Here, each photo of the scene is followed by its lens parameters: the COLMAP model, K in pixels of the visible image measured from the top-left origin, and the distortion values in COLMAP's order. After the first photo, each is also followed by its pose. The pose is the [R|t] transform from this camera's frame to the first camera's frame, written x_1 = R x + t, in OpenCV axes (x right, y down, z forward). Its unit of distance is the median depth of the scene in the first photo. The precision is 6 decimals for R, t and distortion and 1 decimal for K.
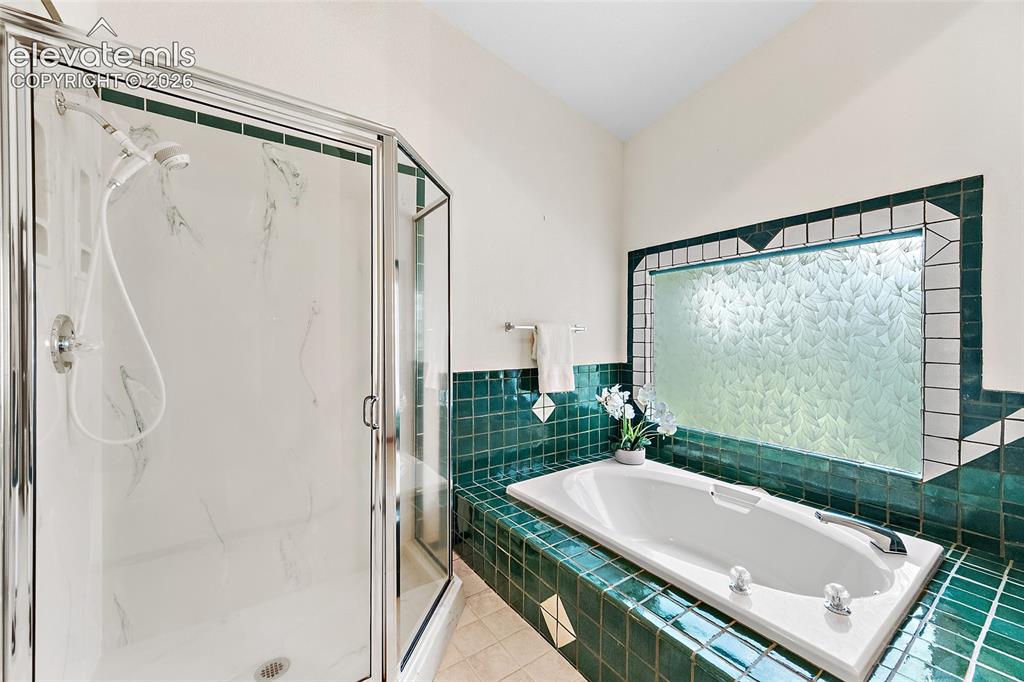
lens RADIAL K [[396.6, 0, 506.4], [0, 396.6, 338.0], [0, 0, 1]] dist [0.004666, 0.000025]
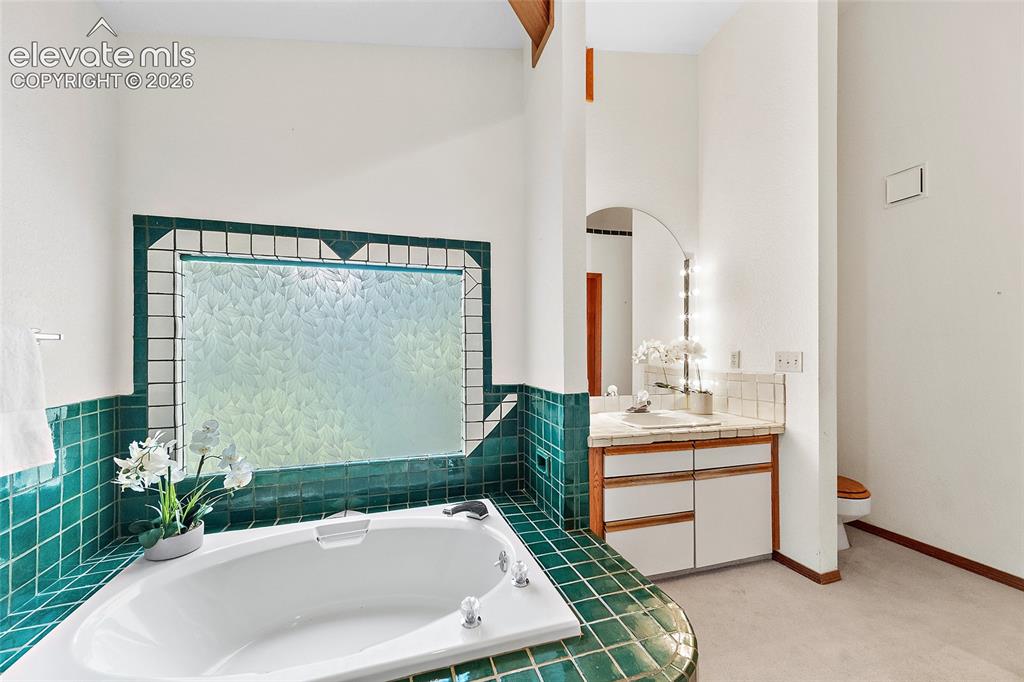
lens RADIAL K [[400.4, 0, 508.5], [0, 400.4, 347.9], [0, 0, 1]] dist [0.002253, 0.000028]
pose [[0.286741, 0.004484, 0.957998, -0.169301], [0.009451, 0.999927, -0.007509, 0.000871], [-0.957962, 0.011207, 0.286678, 0.362491]]
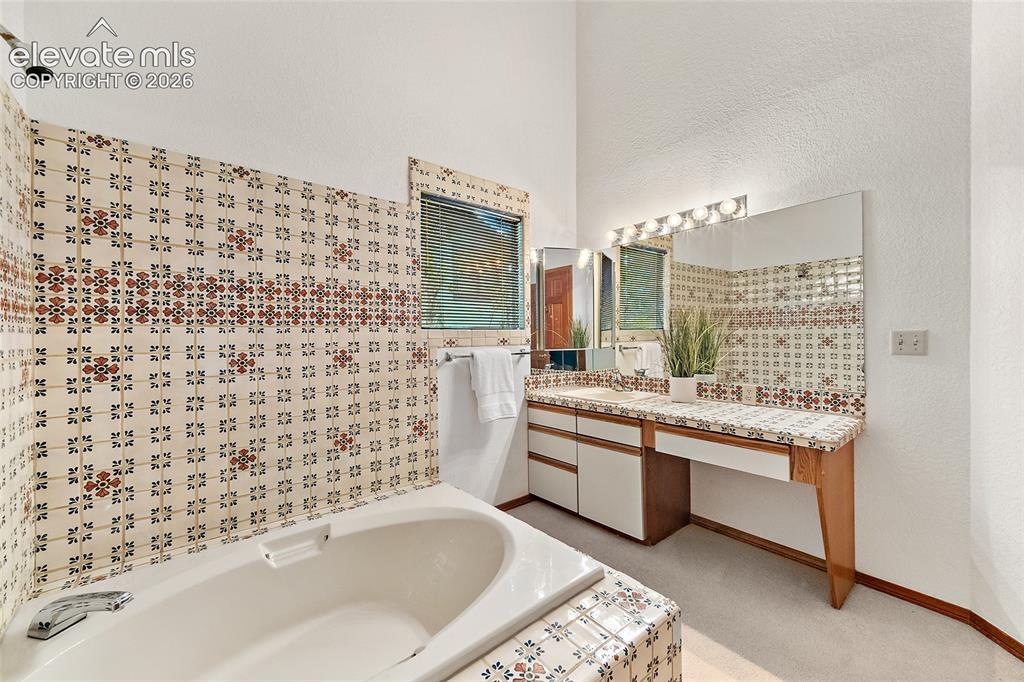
lens RADIAL K [[396.6, 0, 506.4], [0, 396.6, 338.0], [0, 0, 1]] dist [0.004666, 0.000025]
pose [[0.994910, -0.014905, 0.099663, 0.549078], [0.015508, 0.999866, -0.005274, 0.018284], [-0.099571, 0.006793, 0.995007, -0.877604]]
